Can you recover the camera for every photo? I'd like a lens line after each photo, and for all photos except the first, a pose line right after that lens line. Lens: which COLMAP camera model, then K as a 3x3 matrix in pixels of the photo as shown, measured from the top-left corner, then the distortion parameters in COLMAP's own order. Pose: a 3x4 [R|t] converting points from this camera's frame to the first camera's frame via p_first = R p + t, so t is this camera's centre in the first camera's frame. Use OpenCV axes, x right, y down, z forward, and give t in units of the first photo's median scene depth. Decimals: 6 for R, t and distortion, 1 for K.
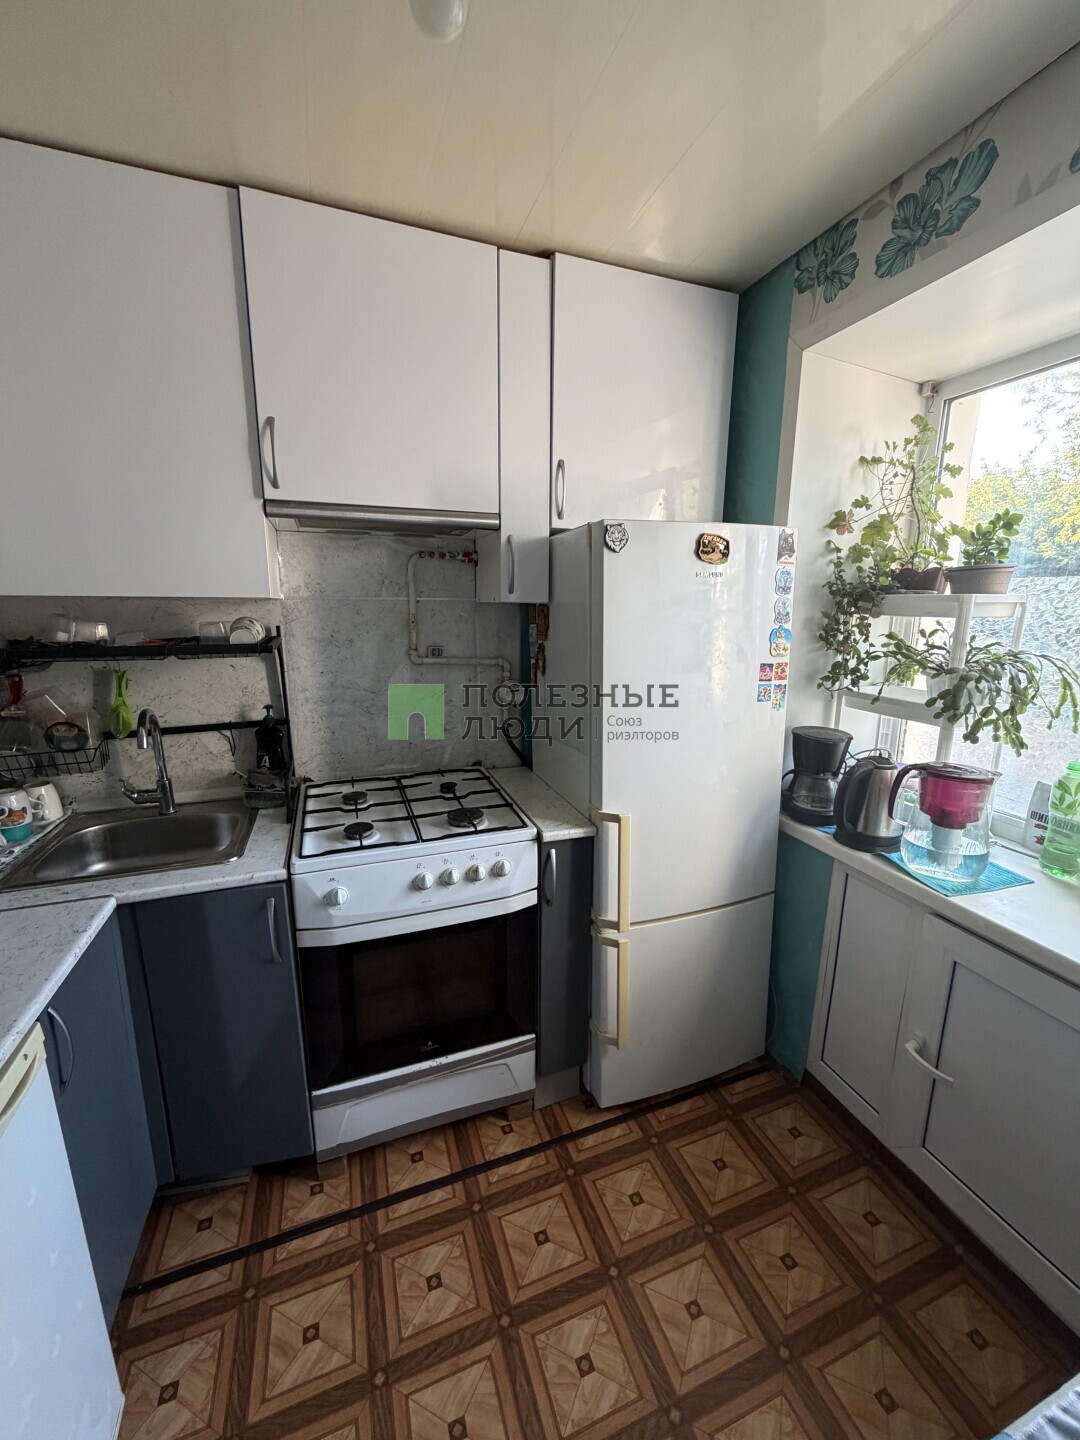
lens RADIAL K [[574.4, 0, 541.6], [0, 574.4, 715.9], [0, 0, 1]] dist [0.001029, -0.000415]
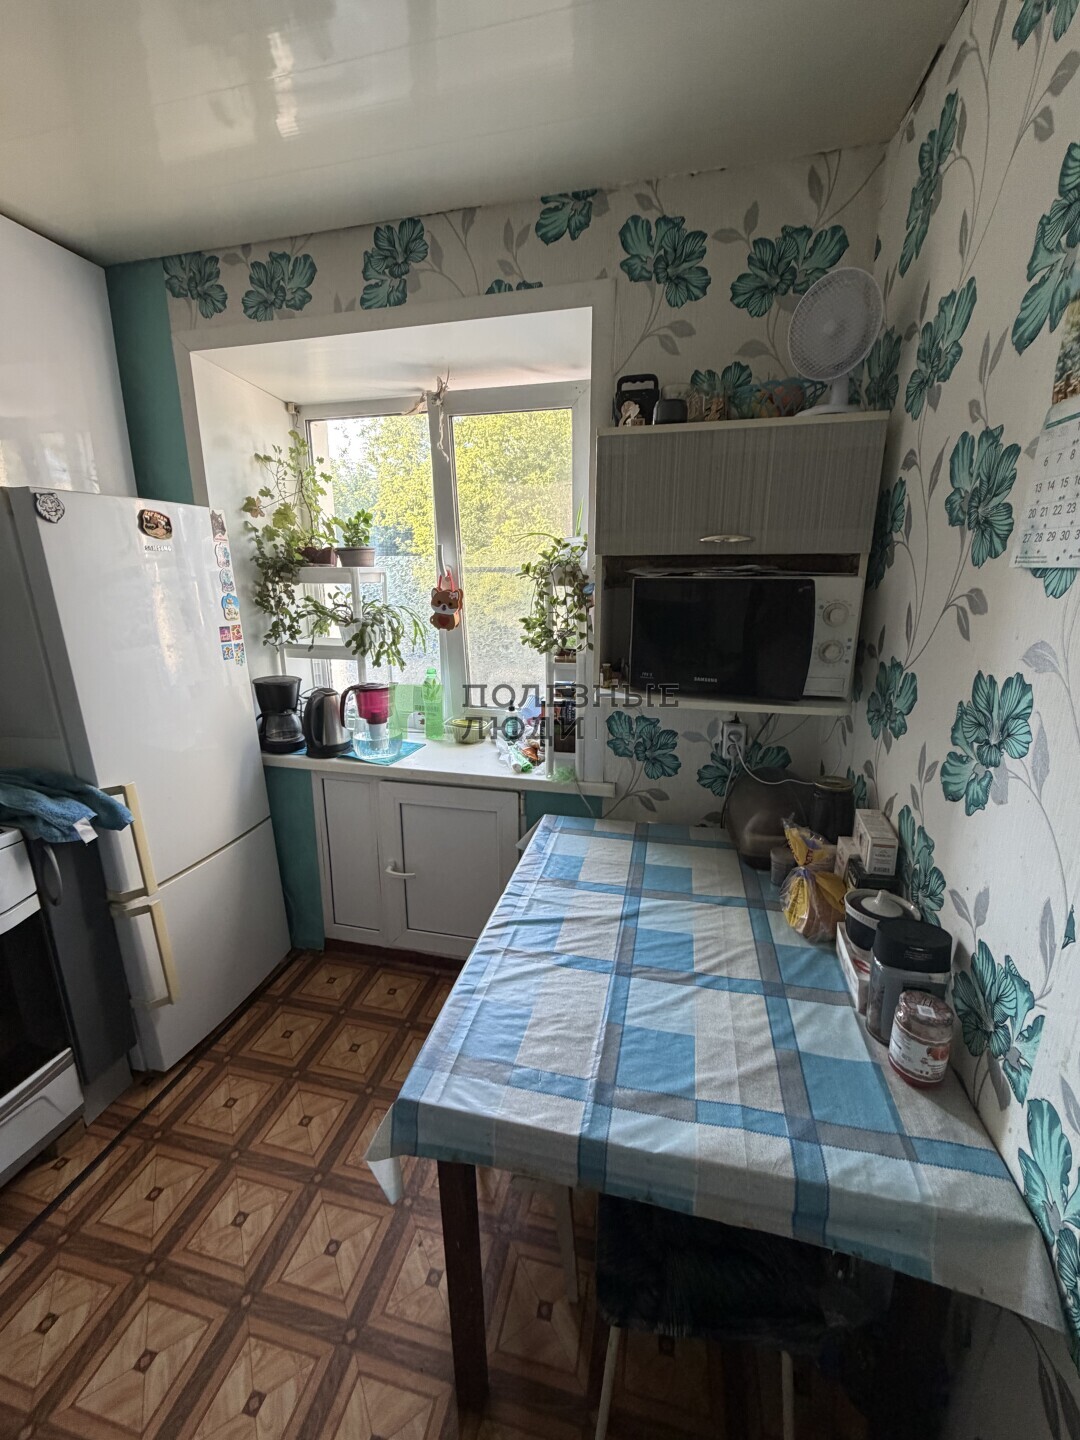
lens RADIAL K [[574.4, 0, 537.9], [0, 574.4, 720.6], [0, 0, 1]] dist [0.001029, -0.000415]
pose [[0.556292, -0.213066, 0.803207, -0.240131], [0.167736, 0.975466, 0.142589, 0.036882], [-0.813882, 0.055406, 0.578383, -0.191896]]
